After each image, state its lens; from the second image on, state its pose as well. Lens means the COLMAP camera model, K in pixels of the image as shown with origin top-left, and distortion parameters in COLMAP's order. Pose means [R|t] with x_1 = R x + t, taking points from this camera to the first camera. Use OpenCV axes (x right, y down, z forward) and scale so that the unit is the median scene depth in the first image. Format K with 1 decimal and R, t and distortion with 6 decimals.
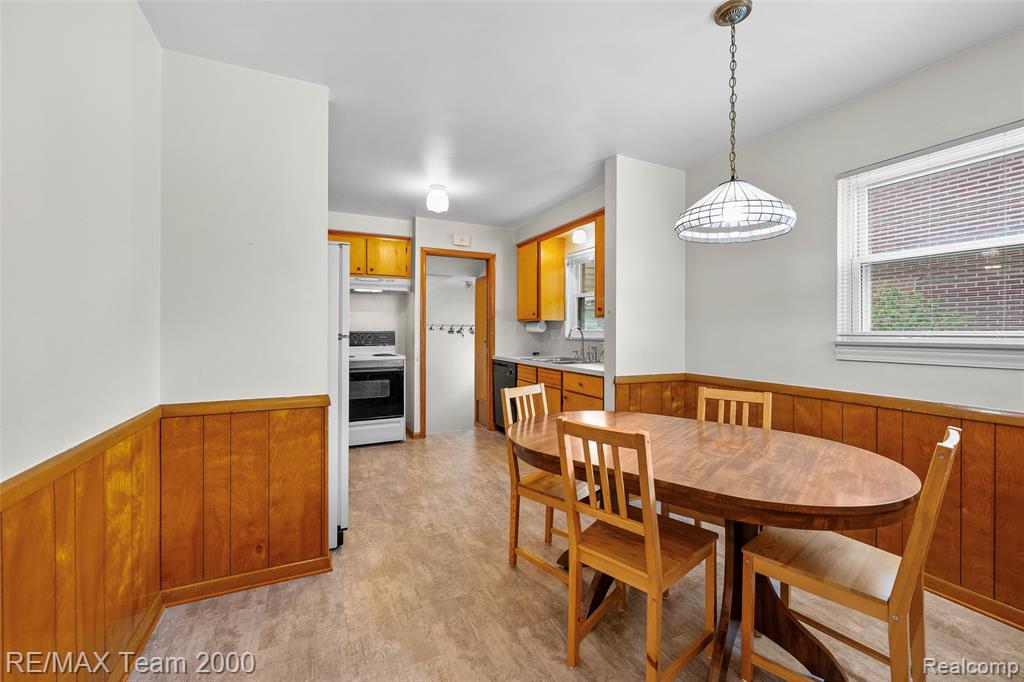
lens RADIAL K [[419.8, 0, 512.2], [0, 419.8, 331.8], [0, 0, 1]] dist [-0.000509, -0.000185]
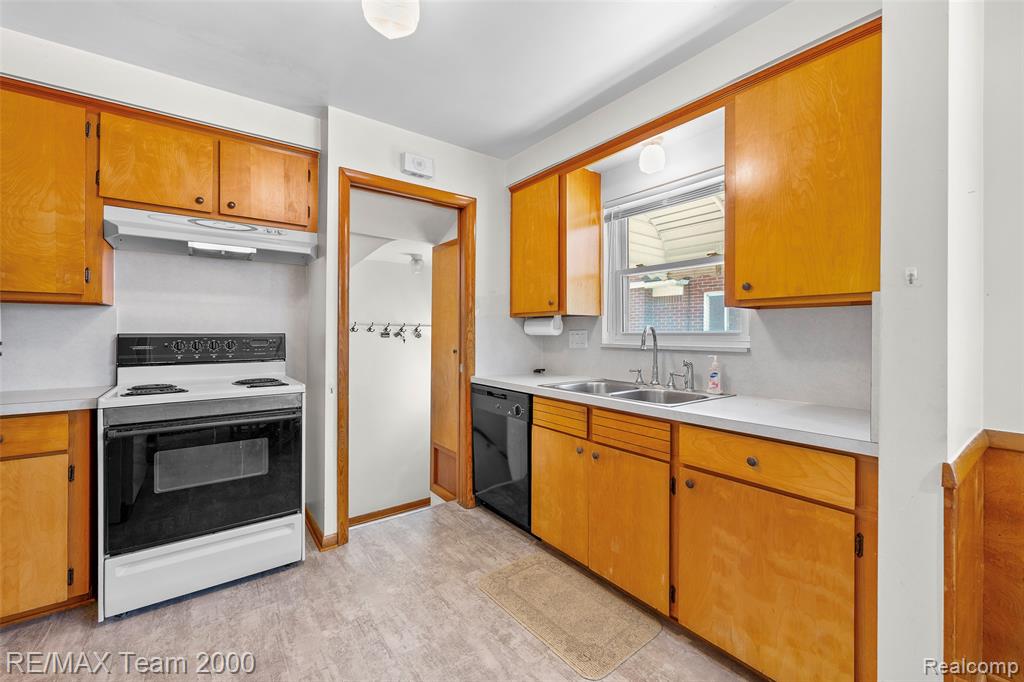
lens RADIAL K [[419.8, 0, 512.2], [0, 419.8, 331.8], [0, 0, 1]] dist [-0.000509, -0.000185]
pose [[0.981259, 0.000684, 0.192692, -0.108406], [0.000155, 0.999991, -0.004337, -0.001556], [-0.192693, 0.004285, 0.981250, 0.456900]]
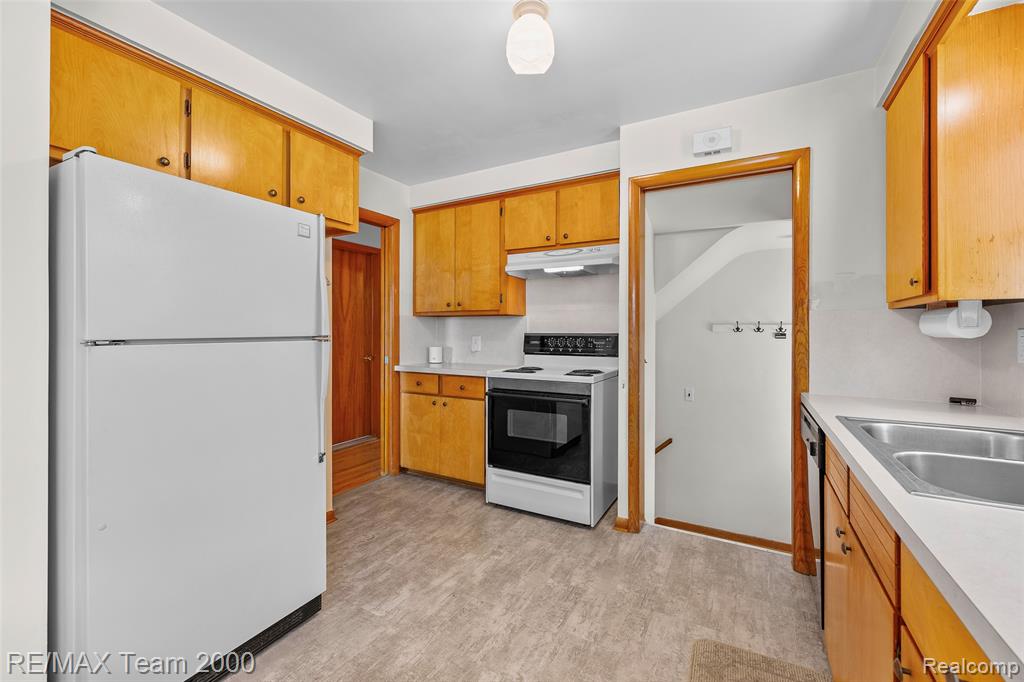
lens RADIAL K [[419.8, 0, 512.2], [0, 419.8, 331.8], [0, 0, 1]] dist [-0.000509, -0.000185]
pose [[0.572013, -0.000246, -0.820245, 0.138834], [-0.003664, 0.999989, -0.002855, -0.001894], [0.820236, 0.004639, 0.572006, 0.558605]]
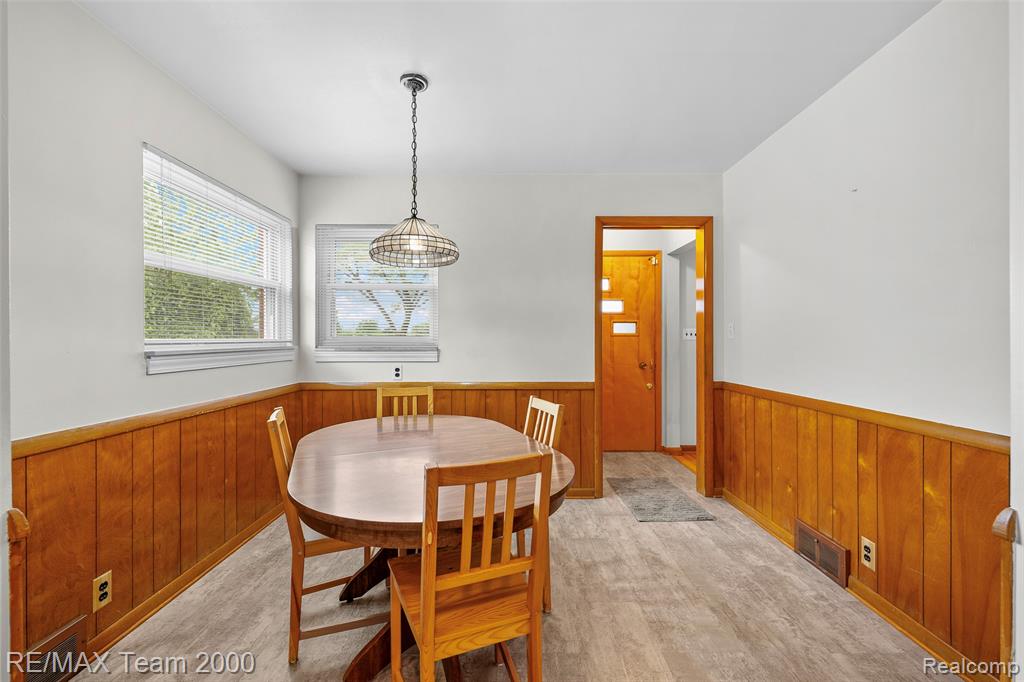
lens RADIAL K [[418.6, 0, 512.3], [0, 418.6, 343.4], [0, 0, 1]] dist [0.000901, 0.000075]
pose [[-0.901637, -0.006210, 0.432449, -0.092917], [-0.000671, 0.999916, 0.012960, -0.001922], [-0.432494, 0.011395, -0.901565, 0.688797]]
